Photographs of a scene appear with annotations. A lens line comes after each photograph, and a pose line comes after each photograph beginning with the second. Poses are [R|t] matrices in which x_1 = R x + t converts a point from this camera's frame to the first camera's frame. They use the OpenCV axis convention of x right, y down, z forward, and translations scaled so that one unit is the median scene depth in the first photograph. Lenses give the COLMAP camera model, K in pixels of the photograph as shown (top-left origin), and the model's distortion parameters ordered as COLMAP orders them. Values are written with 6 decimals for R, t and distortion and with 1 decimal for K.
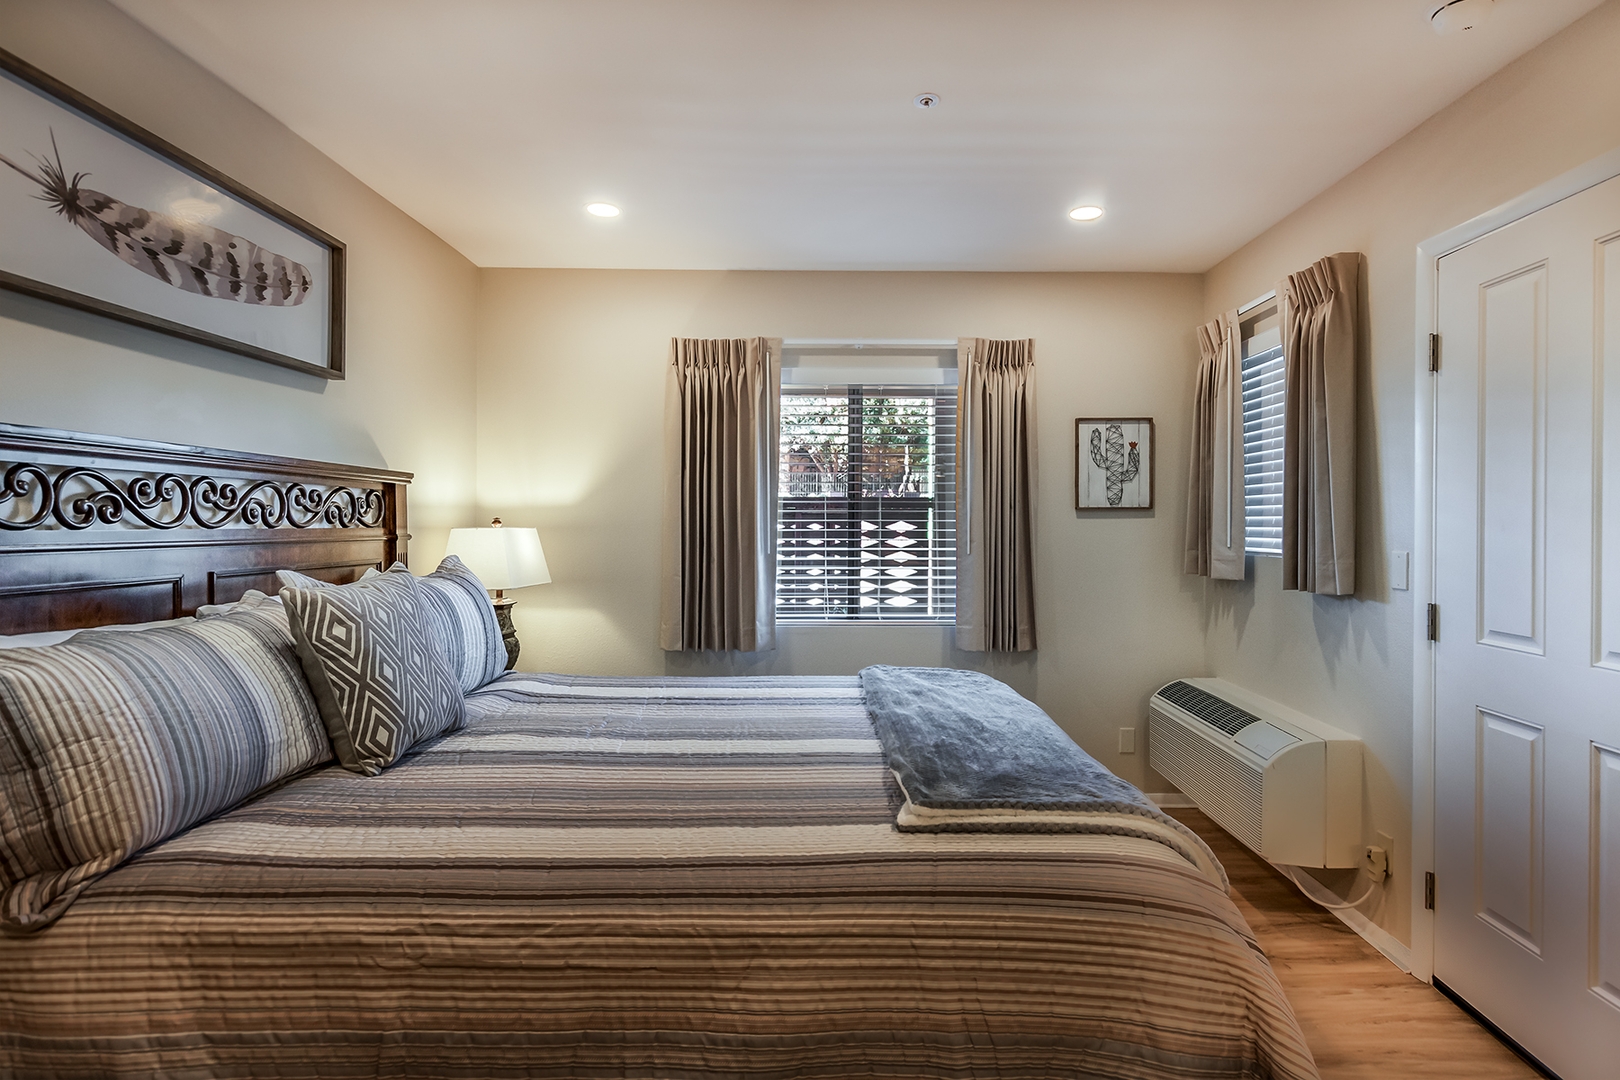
lens RADIAL K [[810.1, 0, 805.7], [0, 810.1, 519.9], [0, 0, 1]] dist [0.003721, -0.001082]
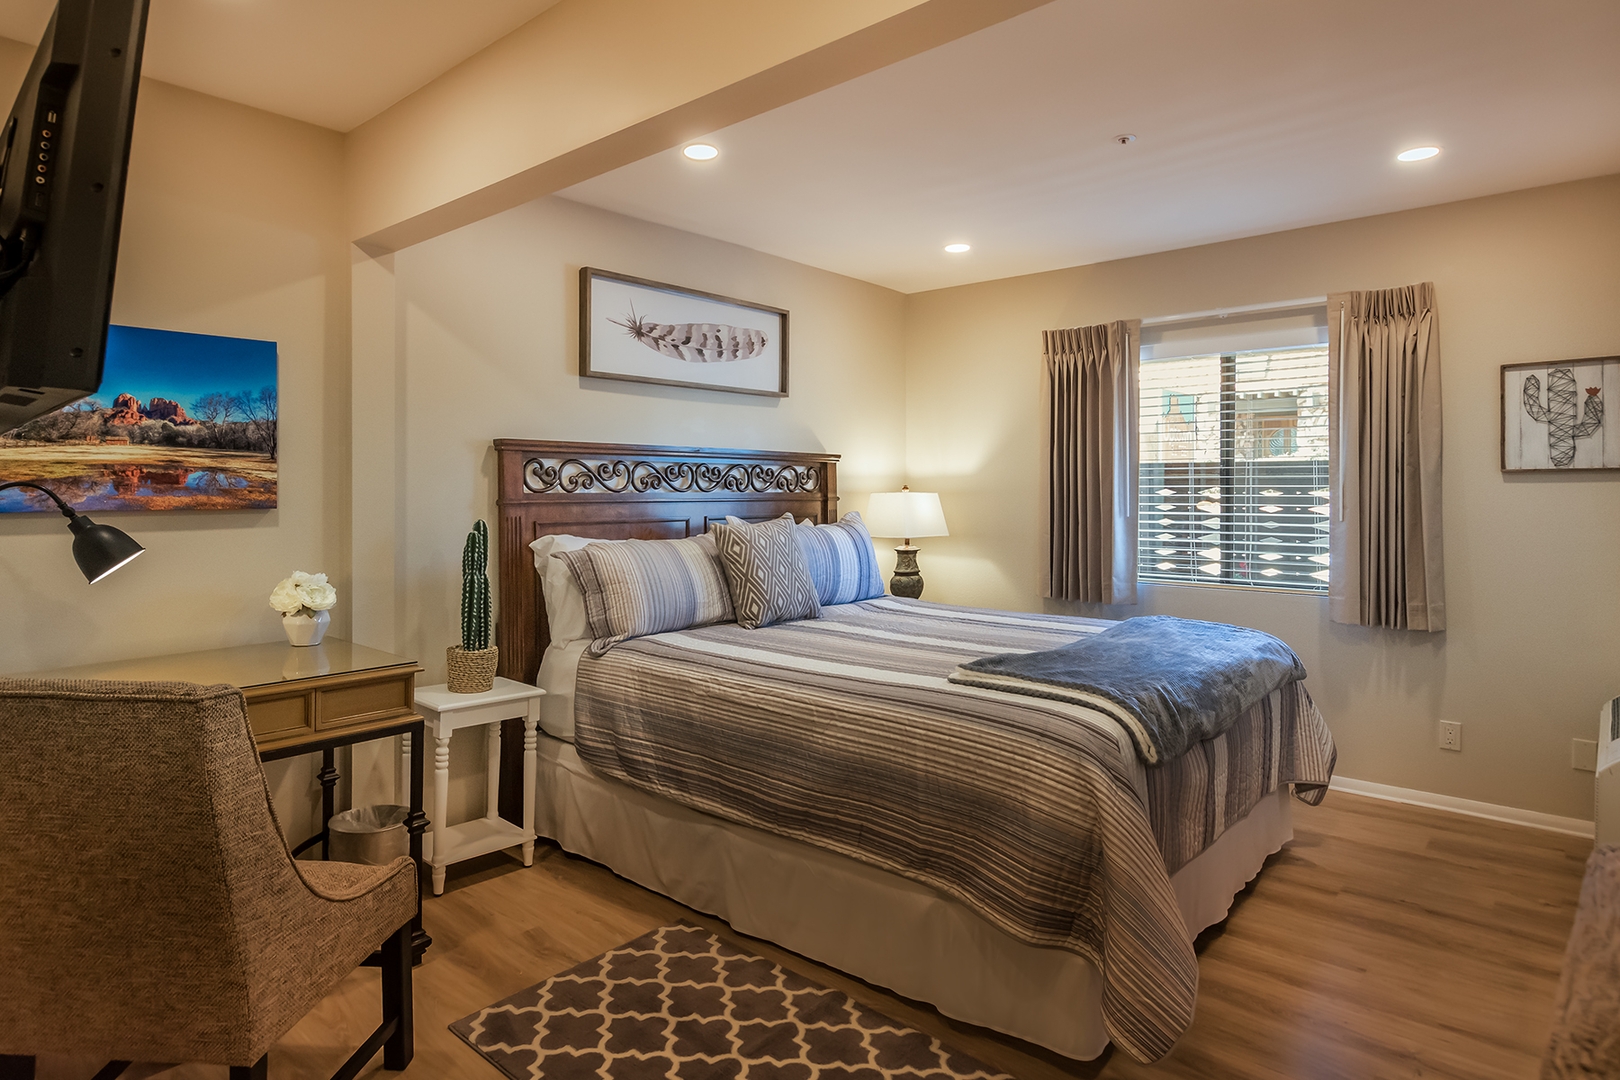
lens RADIAL K [[810.1, 0, 769.8], [0, 810.1, 481.4], [0, 0, 1]] dist [0.003721, -0.001082]
pose [[0.758603, -0.007864, -0.651505, 0.511038], [0.003669, 0.999963, -0.007799, 0.001239], [0.651542, 0.003526, 0.758604, -0.251171]]
